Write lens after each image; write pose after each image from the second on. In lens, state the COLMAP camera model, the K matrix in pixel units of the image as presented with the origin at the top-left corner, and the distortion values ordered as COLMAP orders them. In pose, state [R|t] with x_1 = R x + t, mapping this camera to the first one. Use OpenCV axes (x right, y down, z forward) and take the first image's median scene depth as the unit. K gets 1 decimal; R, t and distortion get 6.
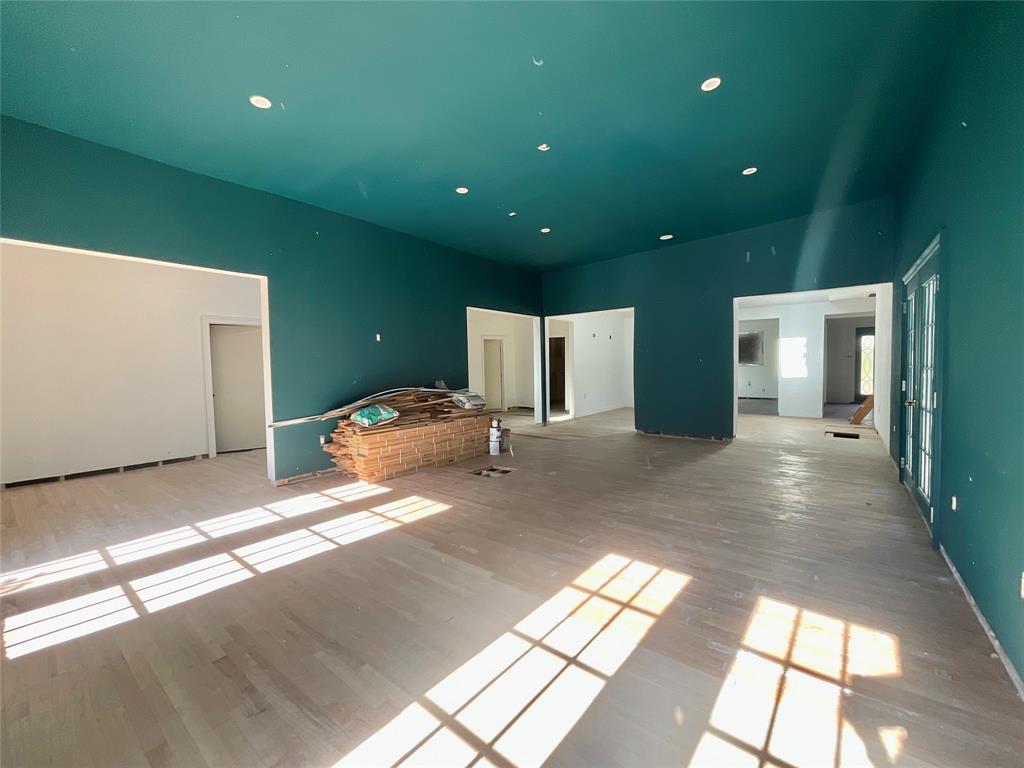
lens RADIAL K [[418.5, 0, 517.4], [0, 418.5, 384.9], [0, 0, 1]] dist [-0.002065, -0.000333]
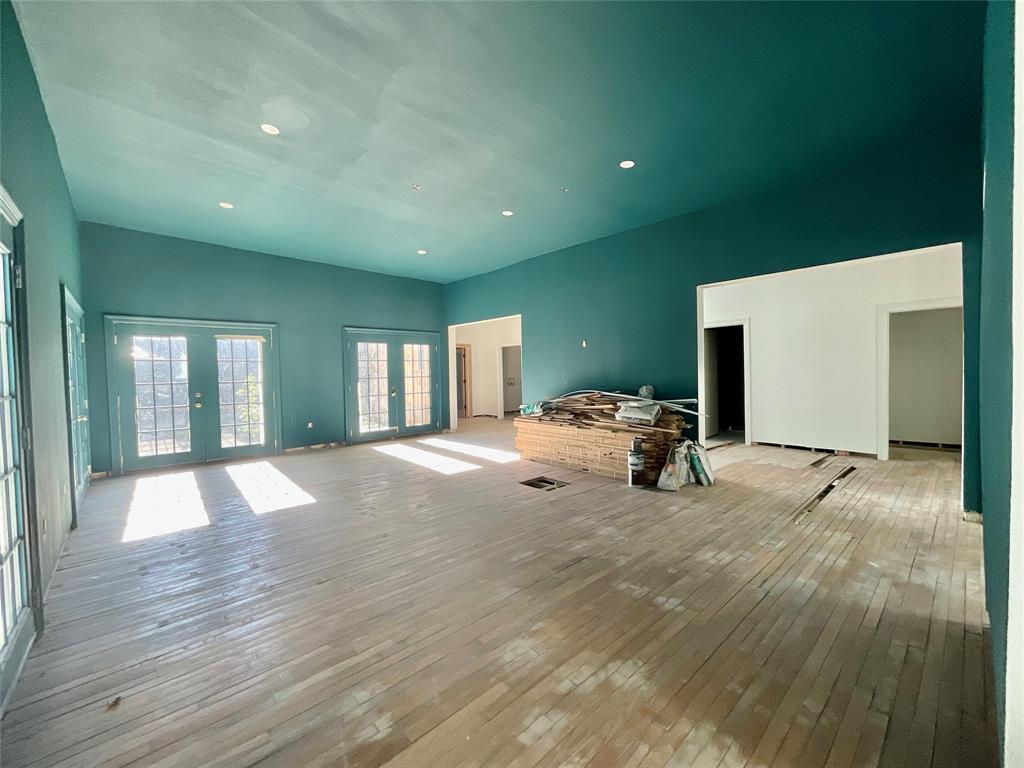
lens RADIAL K [[418.5, 0, 509.7], [0, 418.5, 383.3], [0, 0, 1]] dist [-0.002065, -0.000333]
pose [[-0.161298, 0.052691, -0.985498, 0.812002], [-0.022244, 0.998126, 0.057007, -0.067238], [0.986655, 0.031116, -0.159823, 0.986039]]
